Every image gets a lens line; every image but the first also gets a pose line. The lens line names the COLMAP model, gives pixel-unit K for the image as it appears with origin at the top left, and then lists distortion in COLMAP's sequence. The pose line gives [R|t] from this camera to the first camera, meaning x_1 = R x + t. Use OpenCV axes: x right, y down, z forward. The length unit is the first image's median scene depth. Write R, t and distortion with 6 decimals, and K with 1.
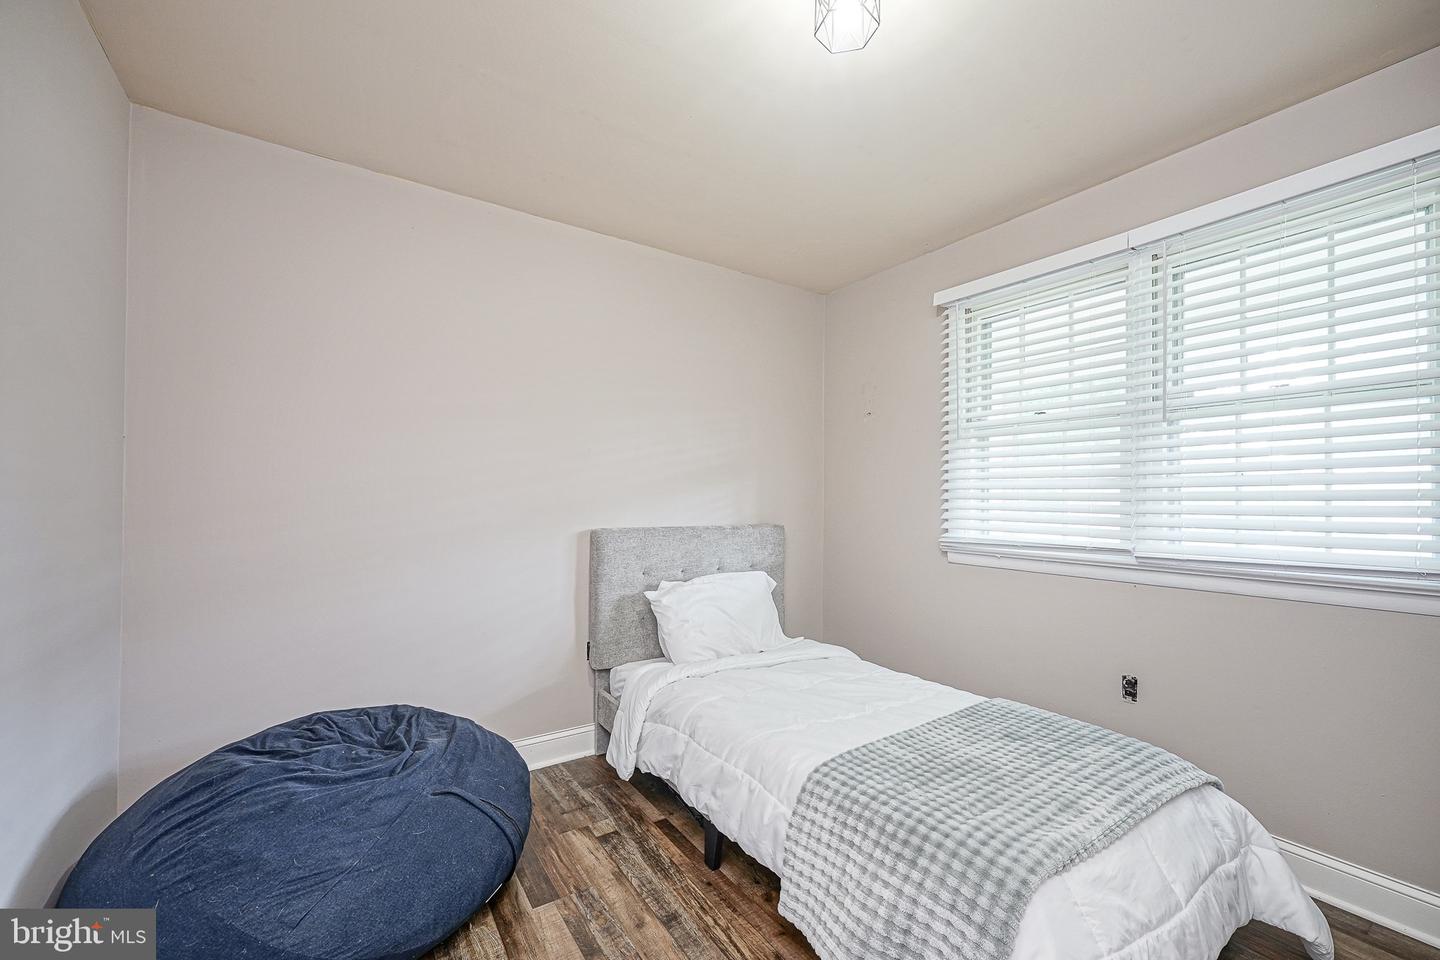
lens RADIAL K [[587.6, 0, 721.5], [0, 587.6, 516.4], [0, 0, 1]] dist [-0.002131, 0.000014]
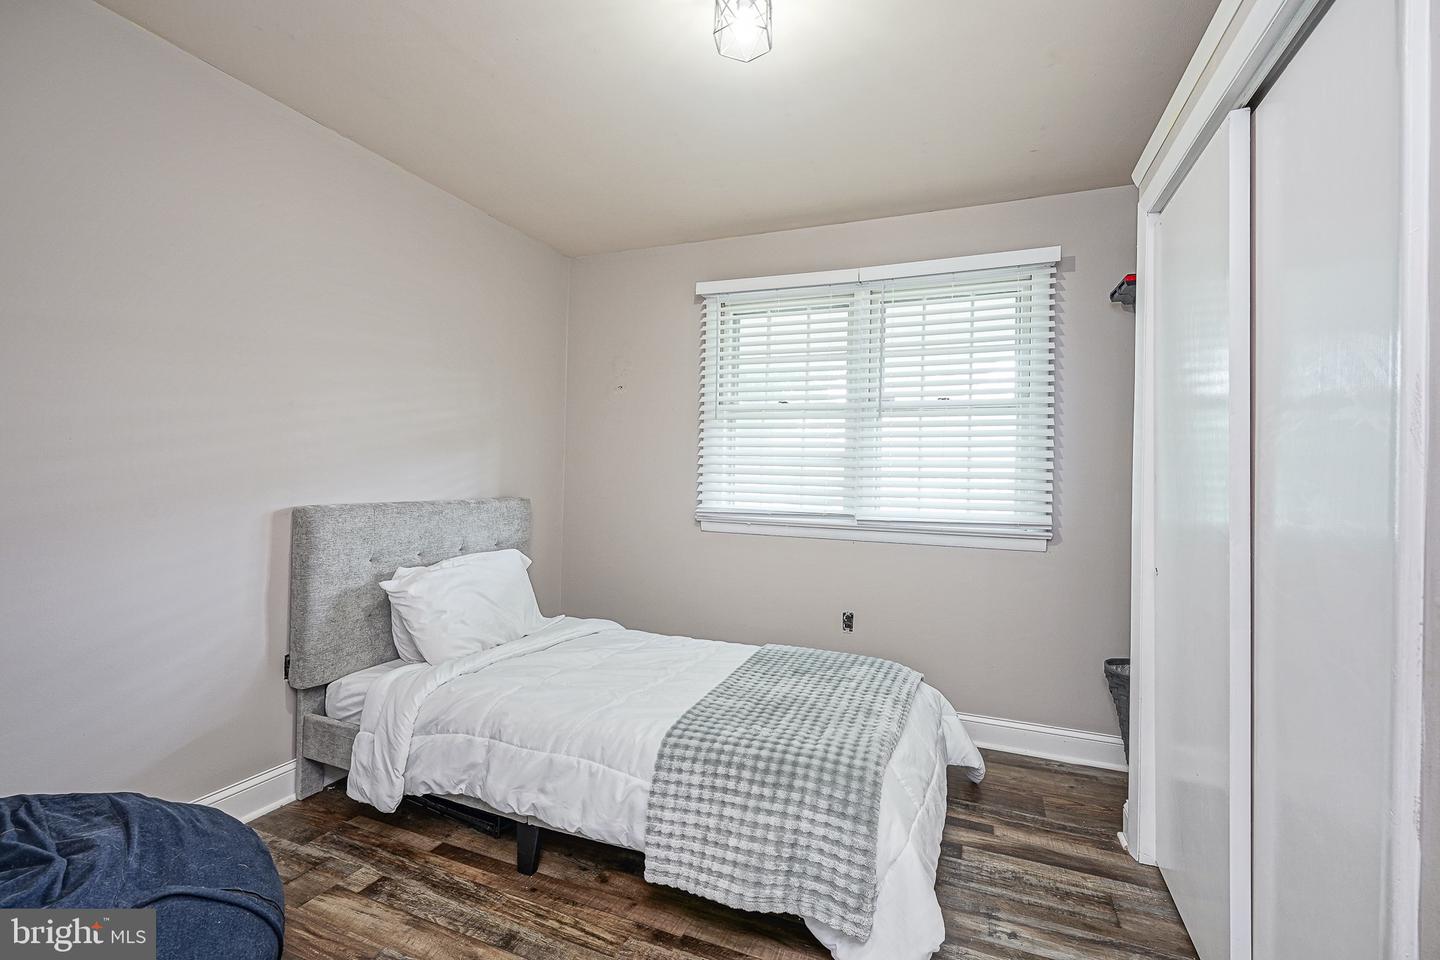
lens RADIAL K [[605.2, 0, 729.4], [0, 605.2, 497.7], [0, 0, 1]] dist [-0.002856, 0.000693]
pose [[0.825591, -0.010044, 0.564179, -0.290036], [0.000386, 0.999851, 0.017236, -0.004545], [-0.564268, -0.014012, 0.825473, 0.052467]]
